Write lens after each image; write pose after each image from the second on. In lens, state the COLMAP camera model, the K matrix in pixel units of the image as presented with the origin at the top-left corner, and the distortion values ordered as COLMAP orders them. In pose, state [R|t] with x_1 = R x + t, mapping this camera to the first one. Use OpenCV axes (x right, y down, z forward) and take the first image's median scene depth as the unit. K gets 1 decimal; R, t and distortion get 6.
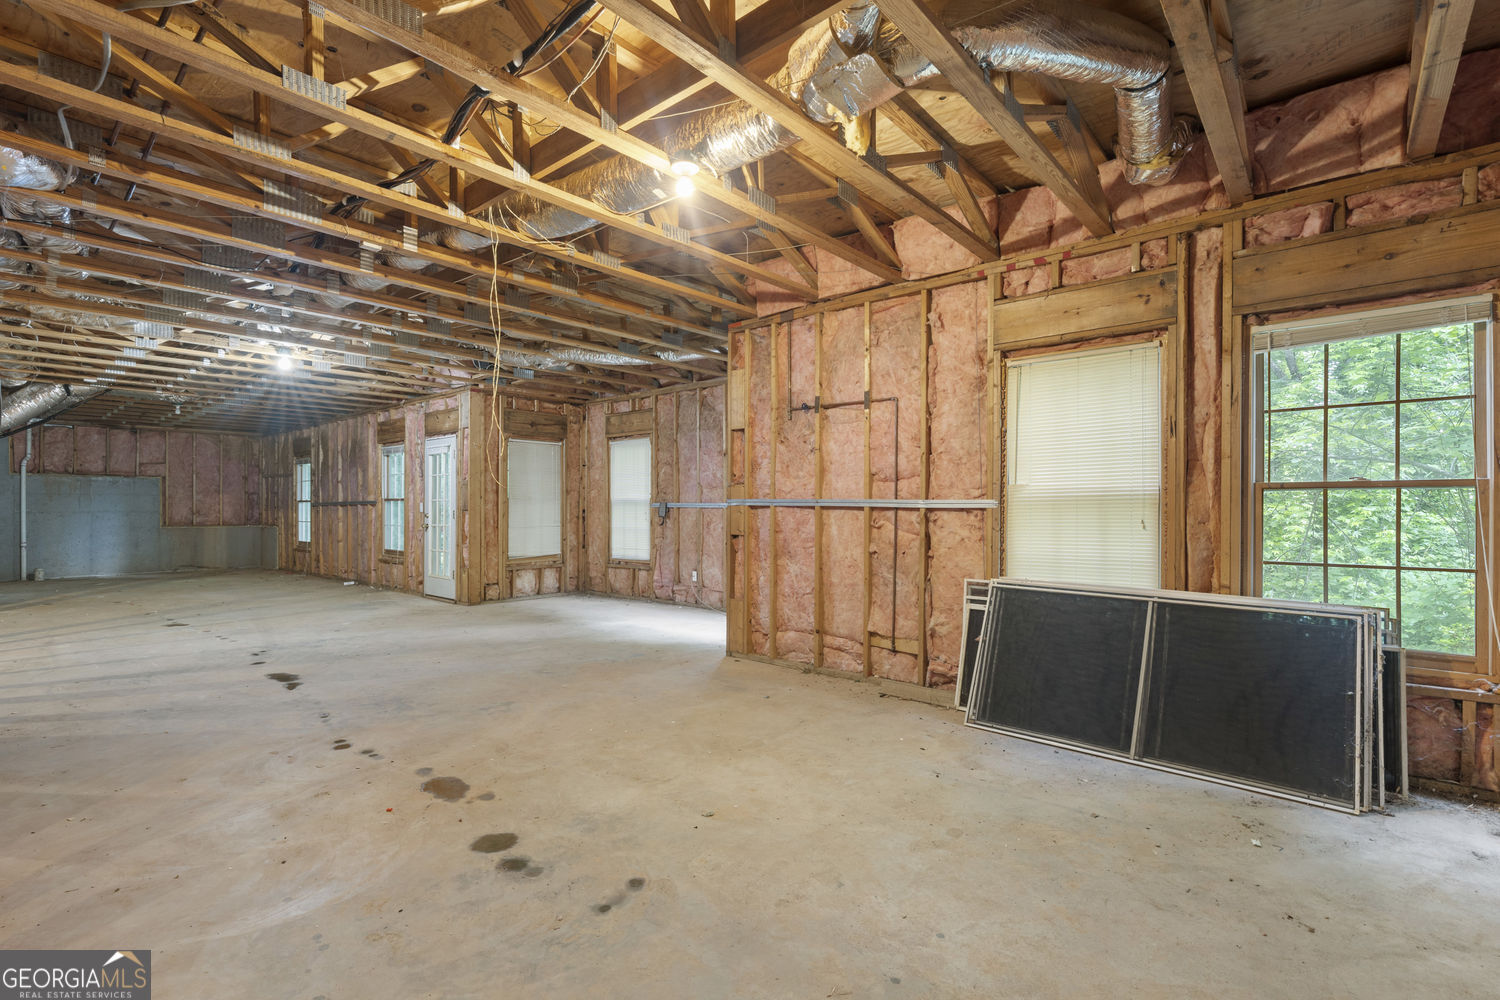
lens RADIAL K [[680.1, 0, 720.2], [0, 680.1, 509.7], [0, 0, 1]] dist [-0.005644, 0.001766]
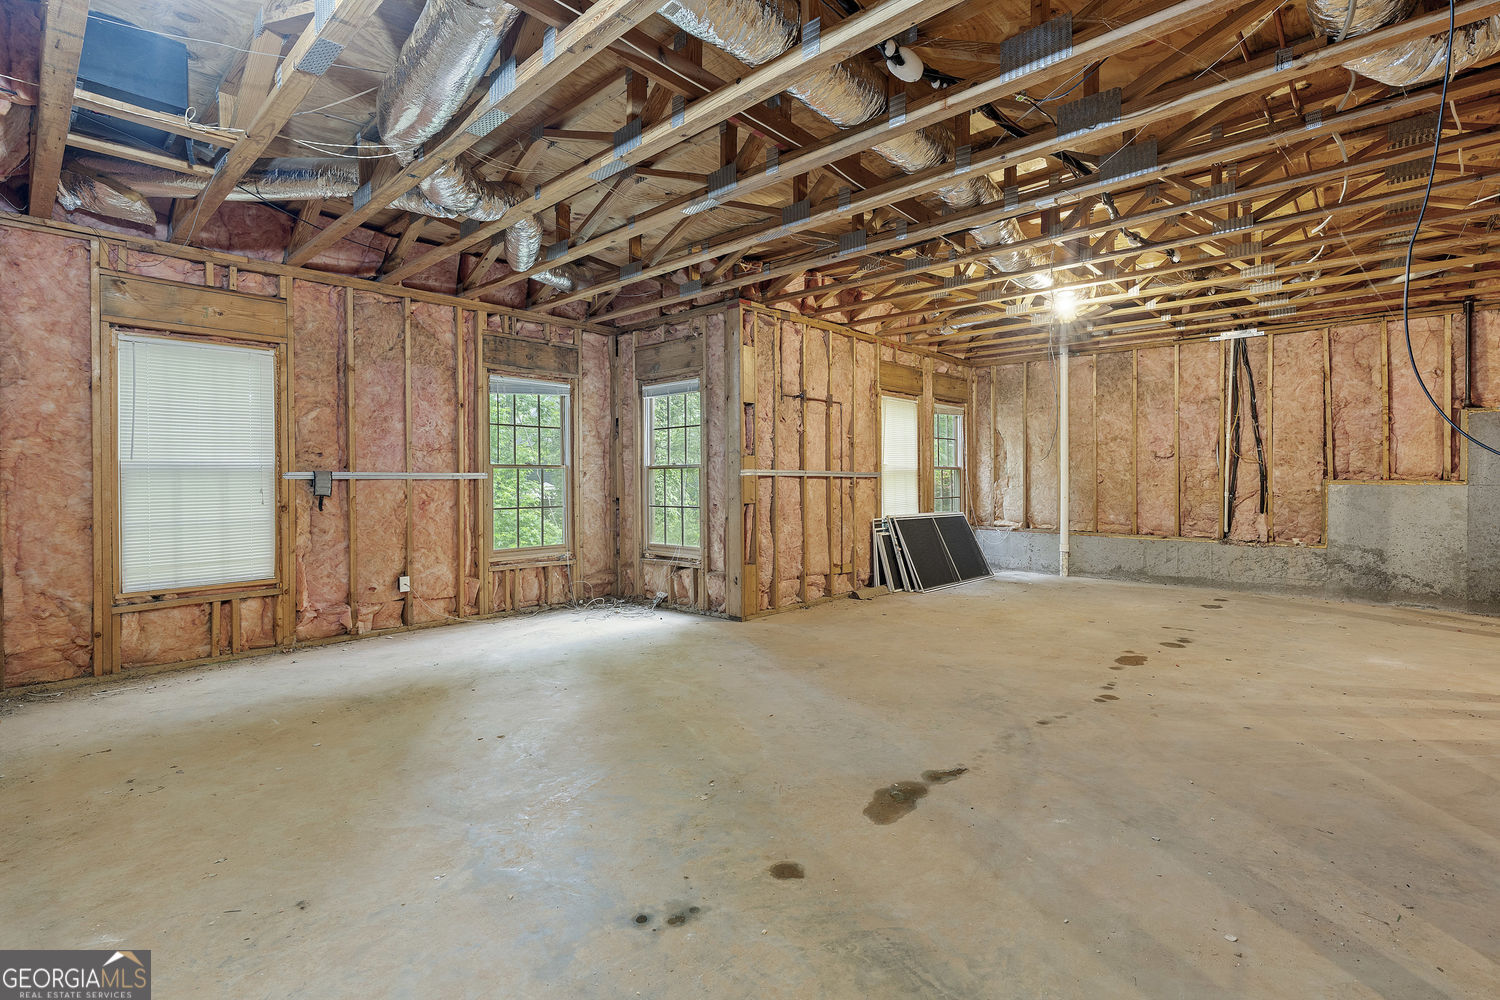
lens RADIAL K [[680.1, 0, 774.4], [0, 680.1, 482.4], [0, 0, 1]] dist [-0.005644, 0.001766]
pose [[0.004196, -0.007245, 0.999965, -1.125684], [0.008647, 0.999937, 0.007208, -0.003094], [-0.999954, 0.008616, 0.004258, 1.049652]]
